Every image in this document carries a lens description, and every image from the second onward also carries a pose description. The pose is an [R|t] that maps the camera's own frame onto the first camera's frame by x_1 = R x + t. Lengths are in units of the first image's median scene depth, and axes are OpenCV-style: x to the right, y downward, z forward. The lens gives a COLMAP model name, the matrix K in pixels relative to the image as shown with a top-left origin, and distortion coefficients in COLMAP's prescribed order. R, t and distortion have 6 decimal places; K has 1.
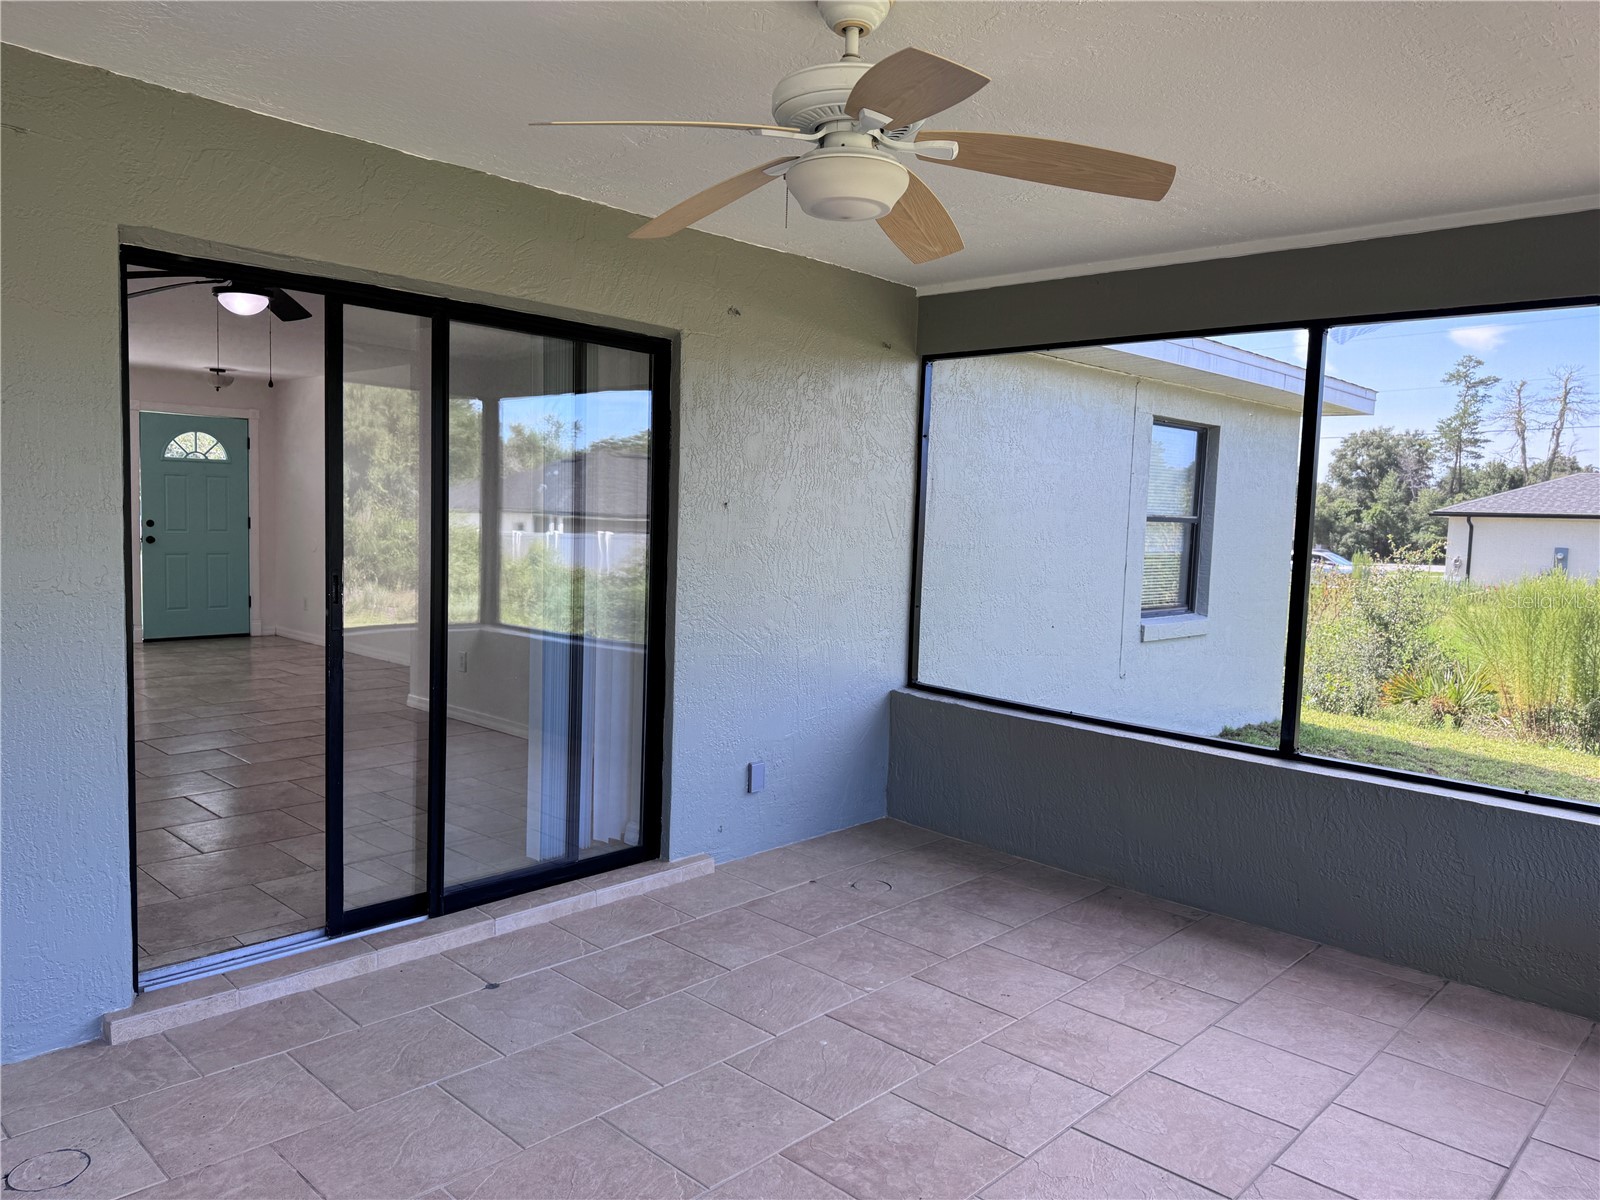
lens RADIAL K [[1131.5, 0, 792.1], [0, 1131.5, 606.5], [0, 0, 1]] dist [0.059892, -0.066237]
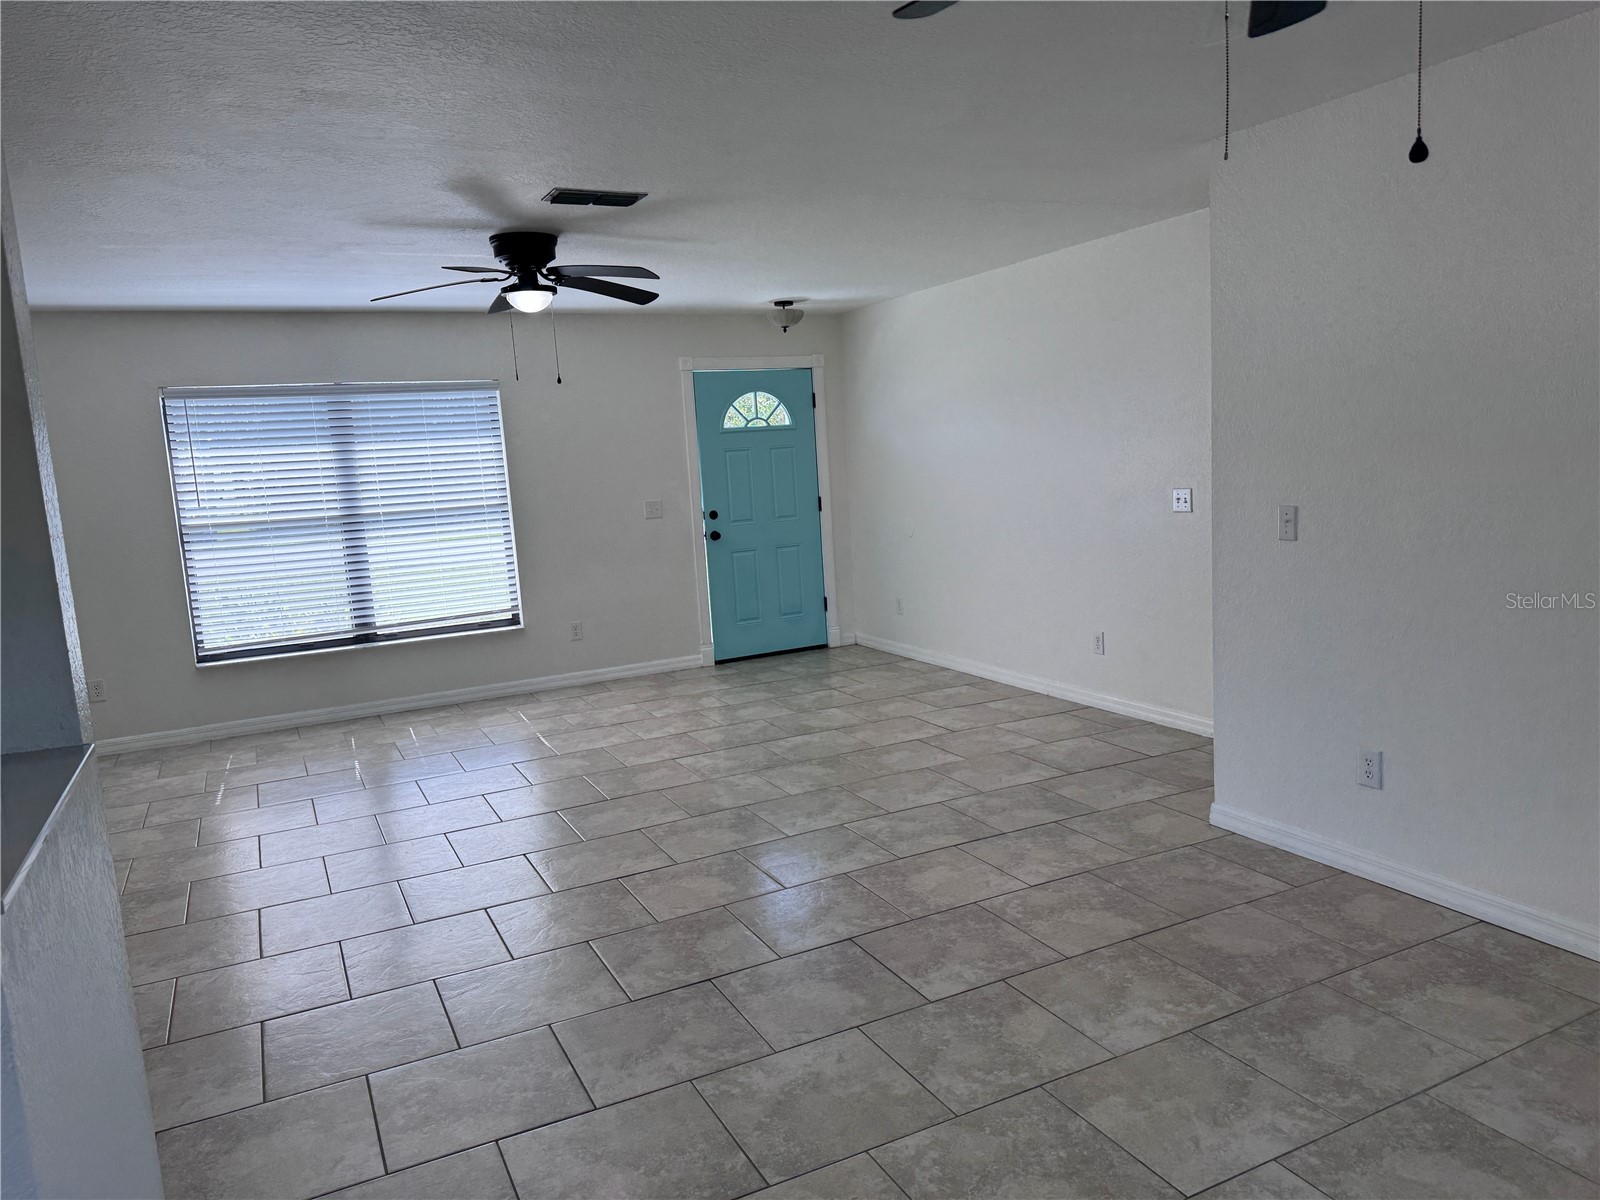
lens RADIAL K [[1131.5, 0, 801.3], [0, 1131.5, 596.6], [0, 0, 1]] dist [0.059892, -0.066237]
pose [[0.930399, -0.050314, -0.363079, -0.220467], [0.067485, 0.997115, 0.034756, -0.039264], [0.360283, -0.056840, 0.931110, 0.289592]]
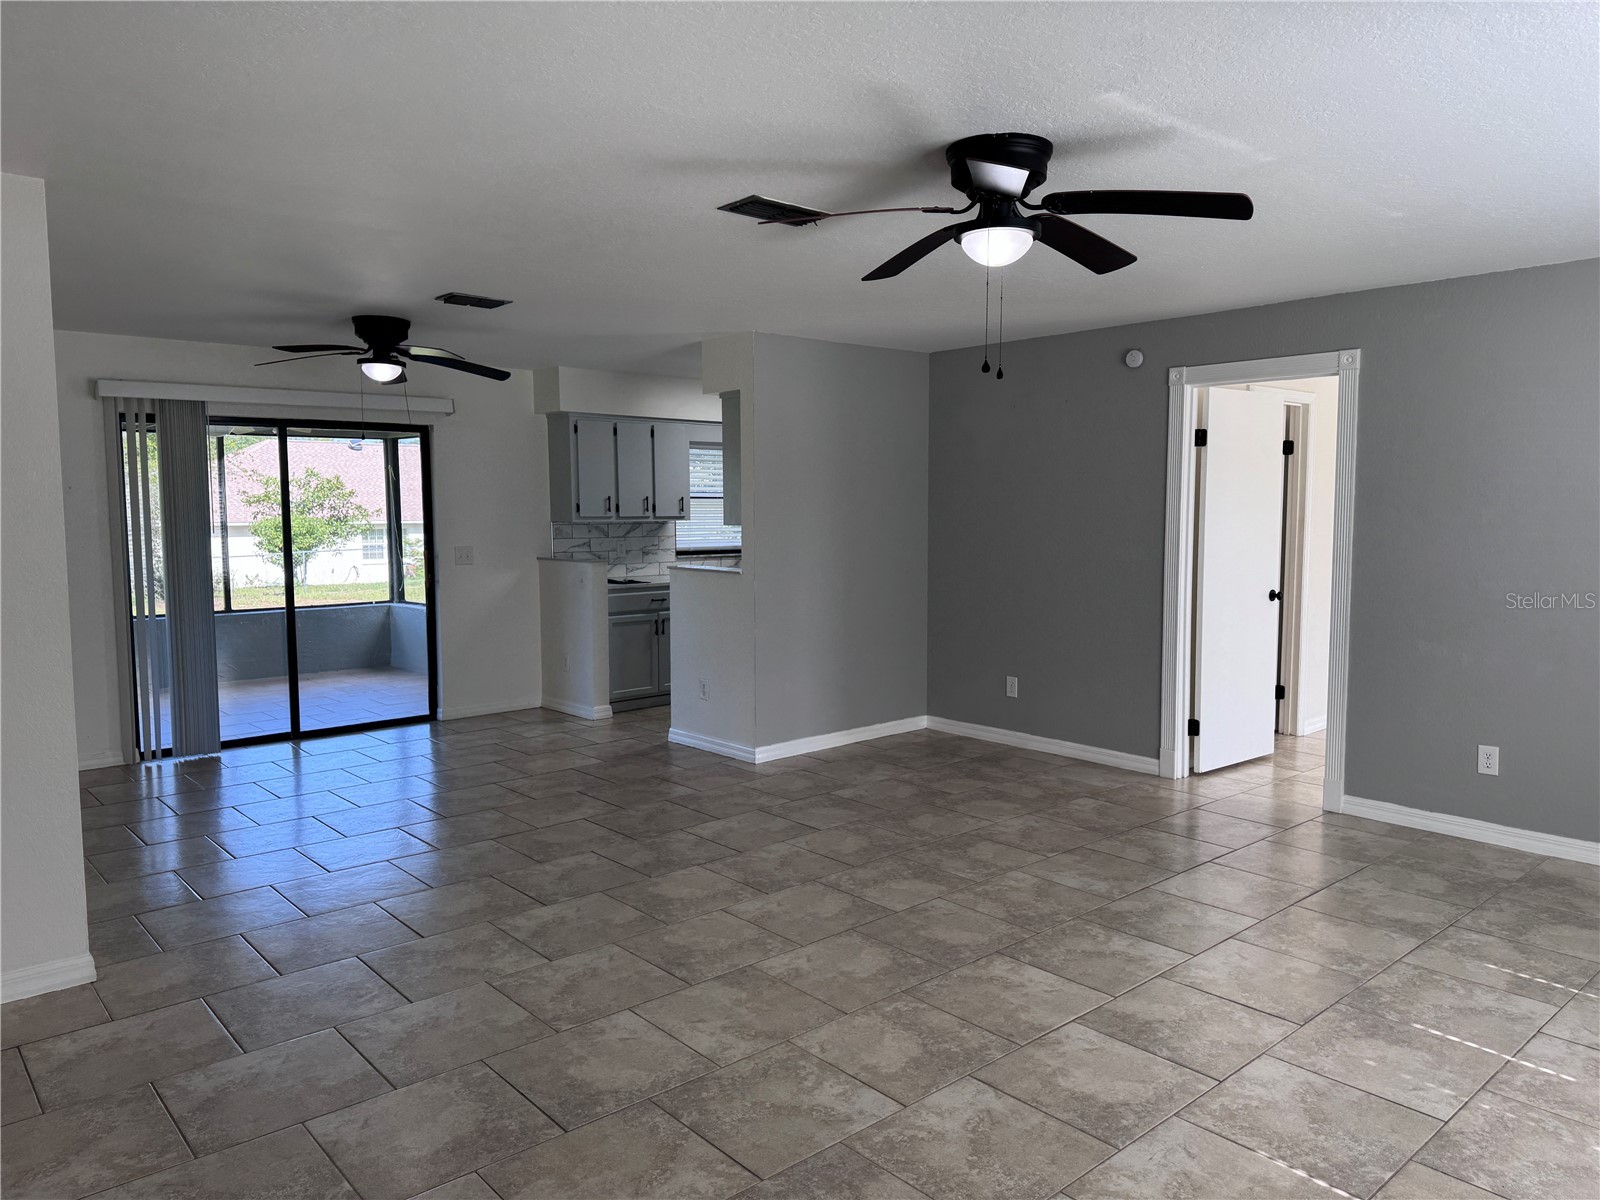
lens RADIAL K [[1131.5, 0, 800.9], [0, 1131.5, 597.0], [0, 0, 1]] dist [0.059892, -0.066237]
pose [[-0.994619, -0.041032, 0.095126, -0.469382], [-0.023941, 0.984402, 0.174296, -0.110376], [-0.100794, 0.171081, -0.980088, 1.000070]]
